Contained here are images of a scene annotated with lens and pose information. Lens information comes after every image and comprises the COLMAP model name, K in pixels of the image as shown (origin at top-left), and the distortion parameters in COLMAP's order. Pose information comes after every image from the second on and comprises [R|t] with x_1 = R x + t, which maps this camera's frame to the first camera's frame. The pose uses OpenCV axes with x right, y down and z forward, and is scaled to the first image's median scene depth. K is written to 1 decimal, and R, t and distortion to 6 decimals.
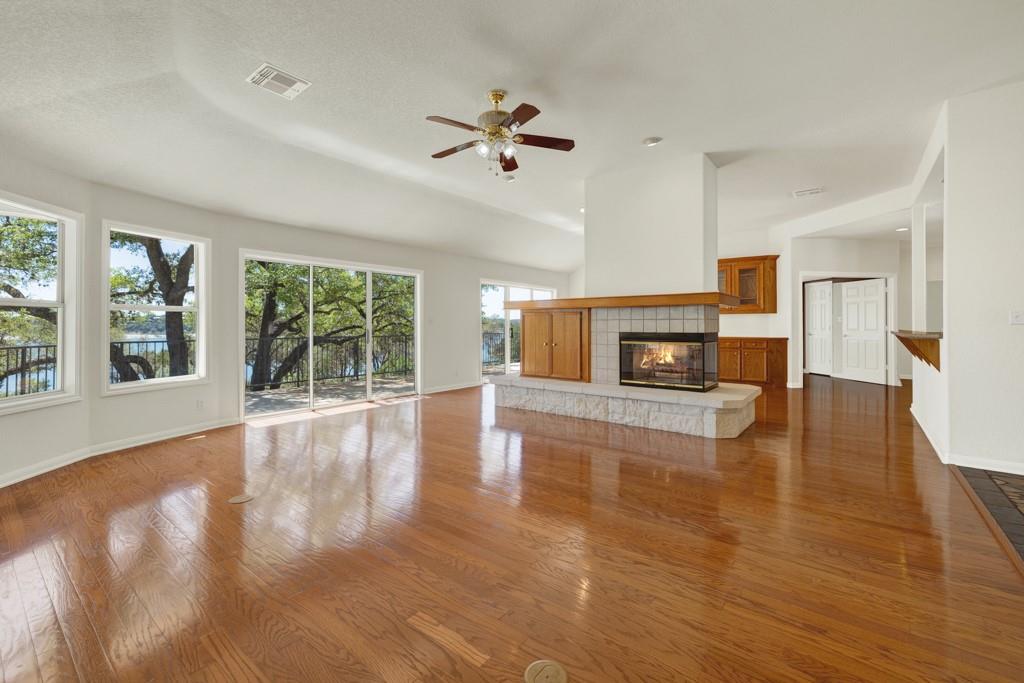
lens RADIAL K [[440.7, 0, 491.3], [0, 440.7, 318.3], [0, 0, 1]] dist [0.002423, 0.001418]
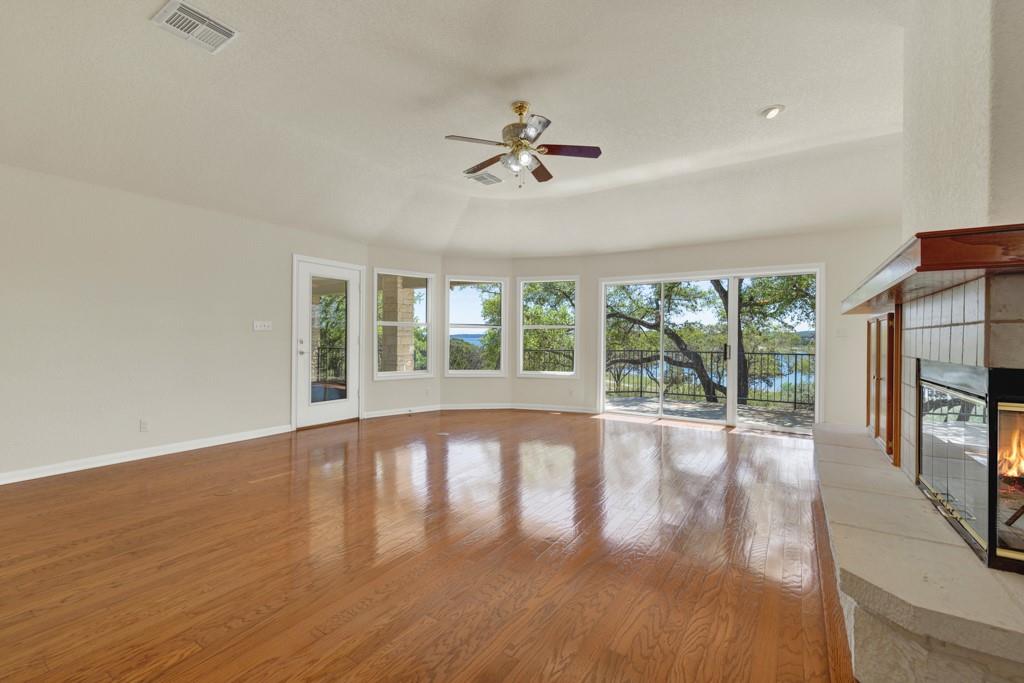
lens RADIAL K [[440.7, 0, 514.5], [0, 440.7, 340.3], [0, 0, 1]] dist [0.002423, 0.001418]
pose [[0.120456, 0.010432, -0.992664, 1.754731], [0.001454, 0.999942, 0.010685, 0.017233], [0.992718, -0.002730, 0.120434, 1.524963]]
